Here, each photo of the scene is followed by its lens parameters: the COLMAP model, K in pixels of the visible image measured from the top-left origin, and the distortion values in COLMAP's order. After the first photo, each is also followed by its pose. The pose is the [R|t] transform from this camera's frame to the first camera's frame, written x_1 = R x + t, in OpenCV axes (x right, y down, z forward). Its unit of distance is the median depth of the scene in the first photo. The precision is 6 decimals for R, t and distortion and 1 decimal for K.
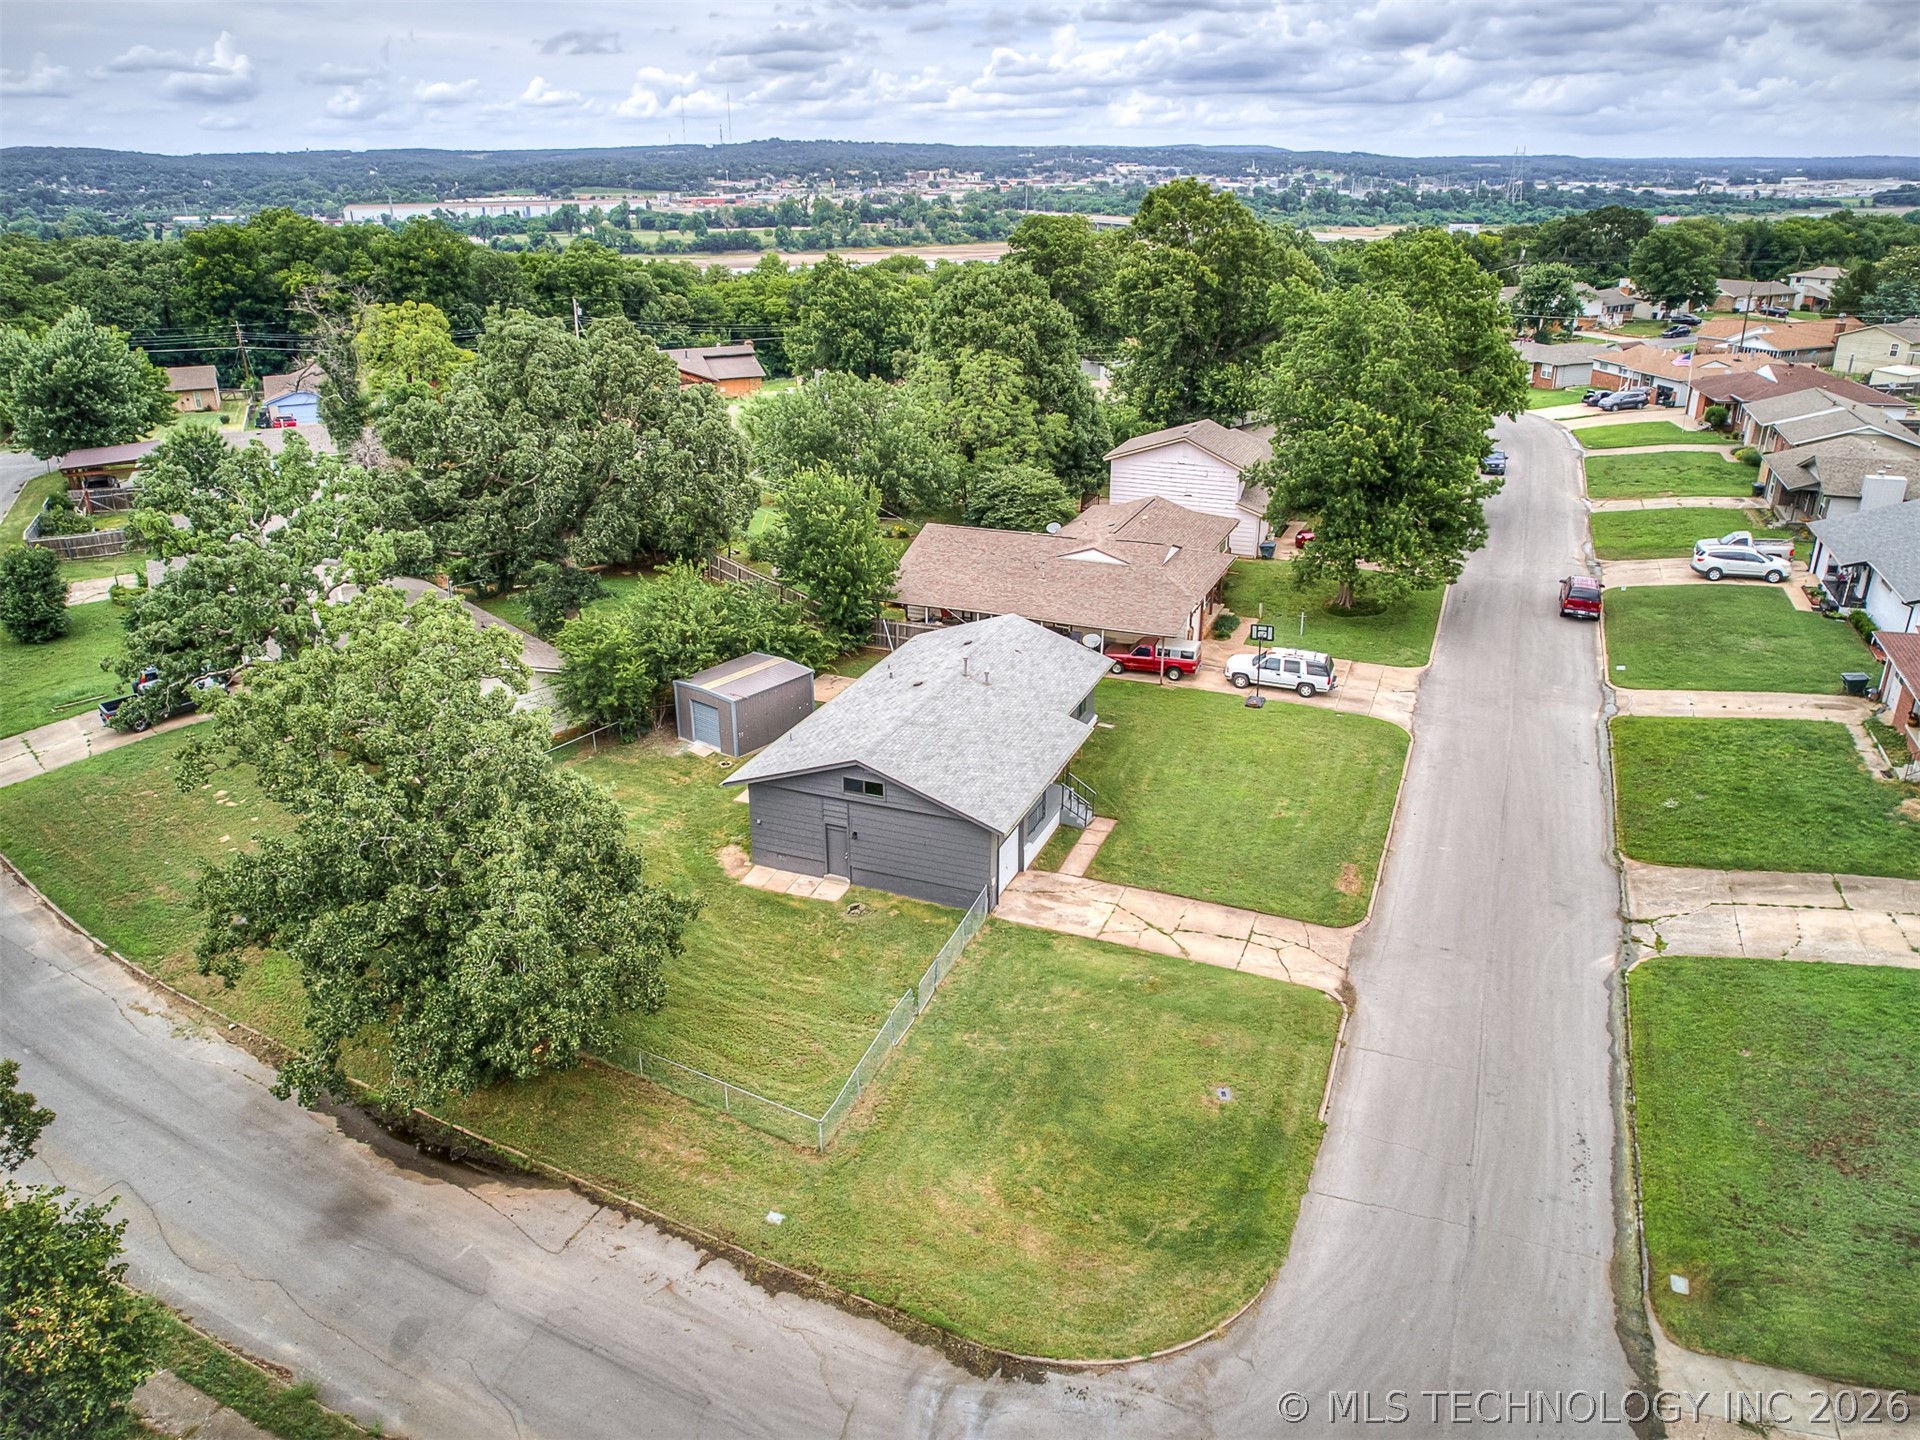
lens RADIAL K [[1381.7, 0, 956.4], [0, 1381.7, 717.0], [0, 0, 1]] dist [-0.076557, 0.061701]
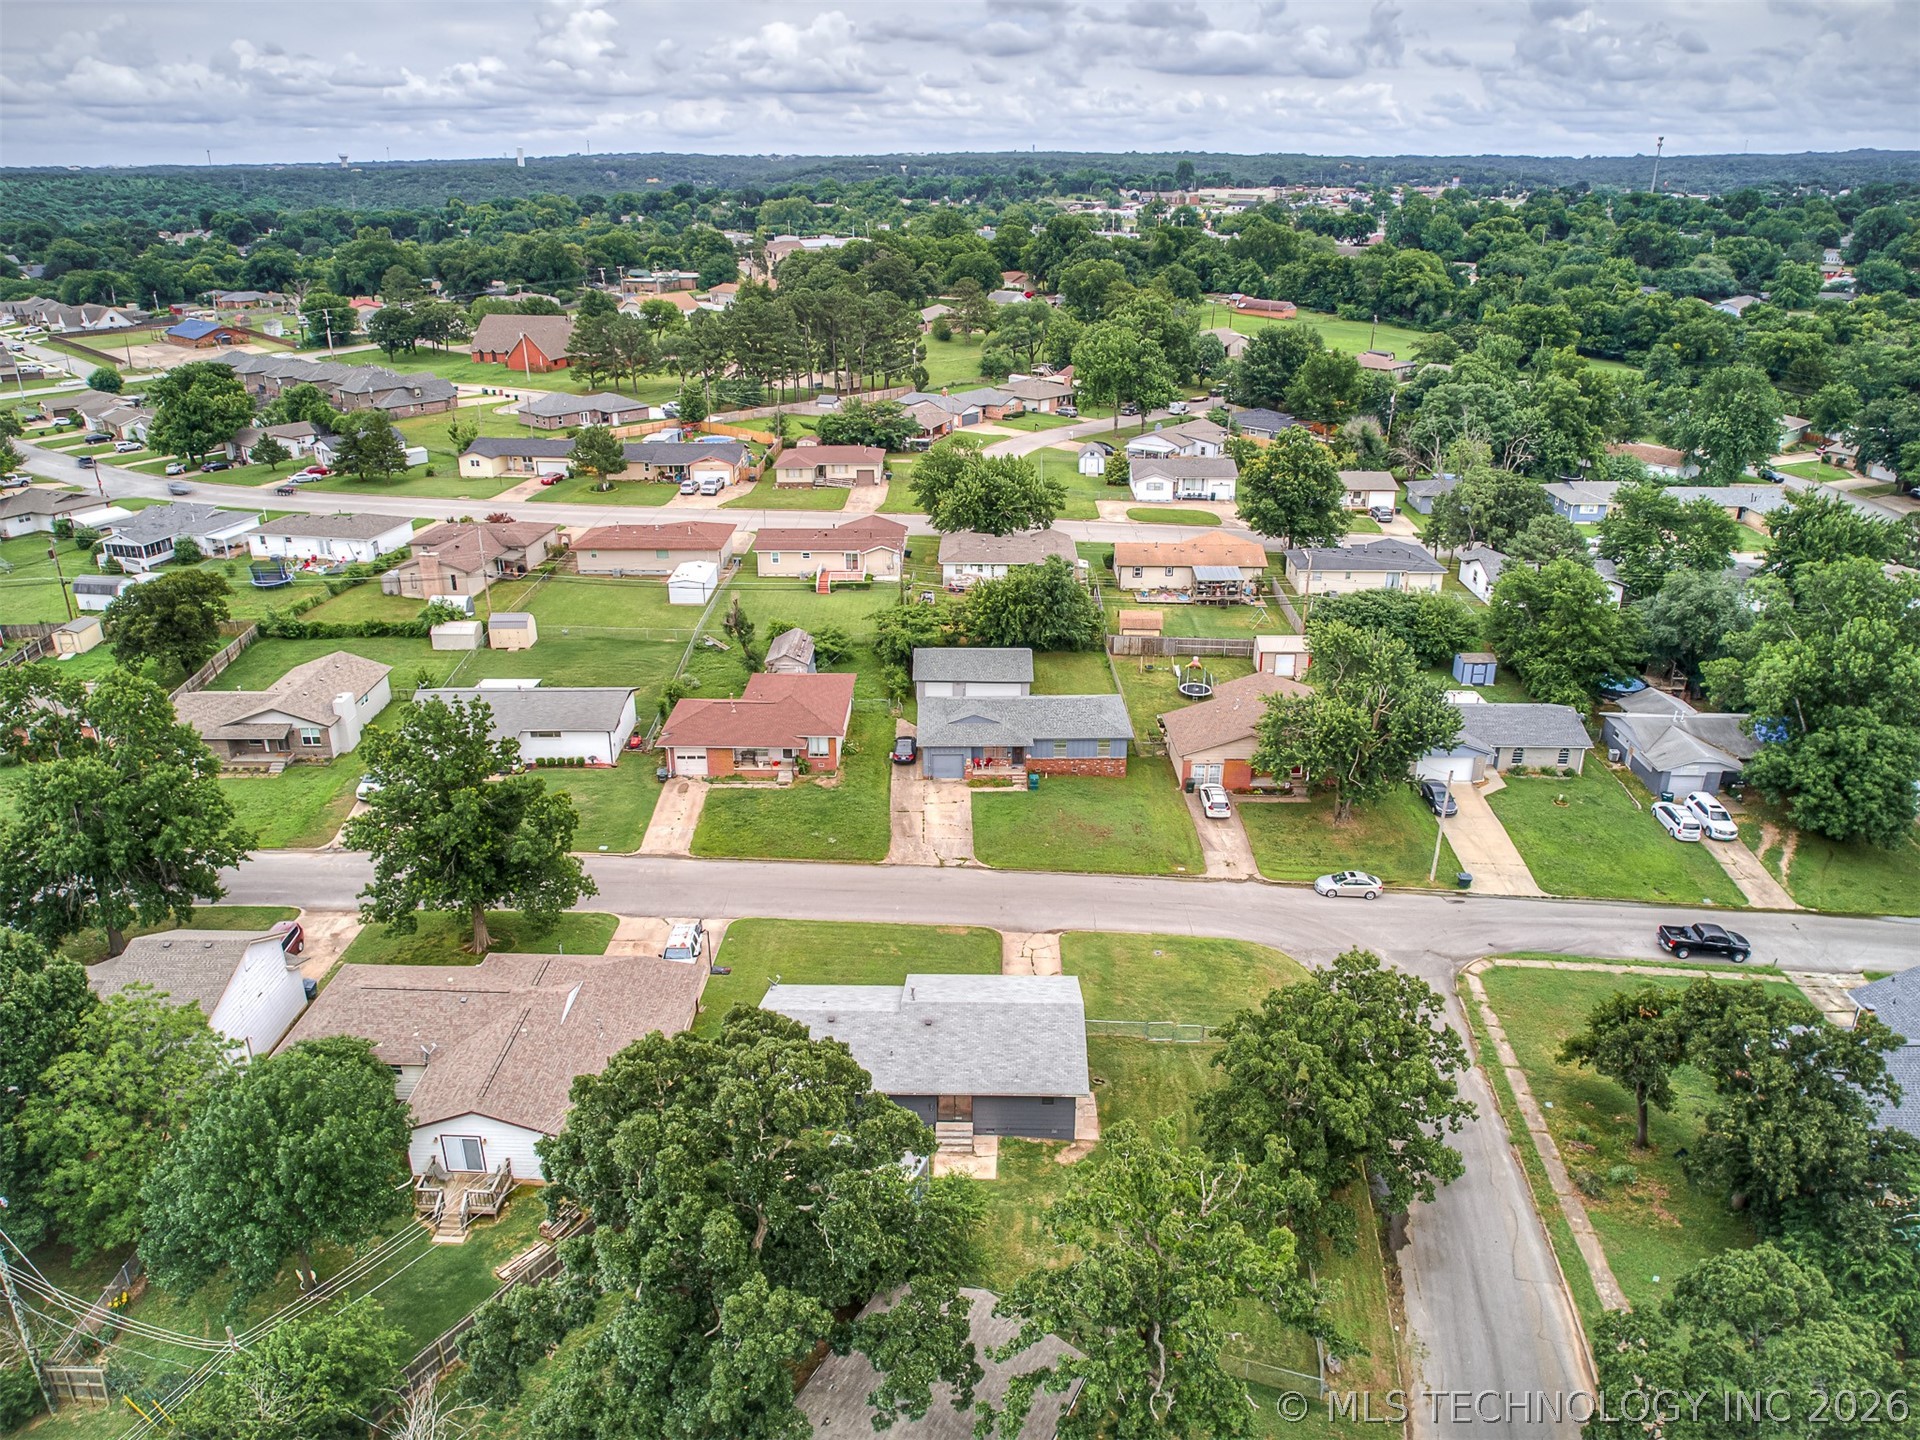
lens RADIAL K [[1381.7, 0, 956.4], [0, 1381.7, 717.0], [0, 0, 1]] dist [-0.076557, 0.061701]
pose [[-0.354133, -0.350325, 0.867100, -1.155872], [0.358750, 0.805363, 0.471900, -0.935676], [-0.863648, 0.478187, -0.159526, 1.106297]]
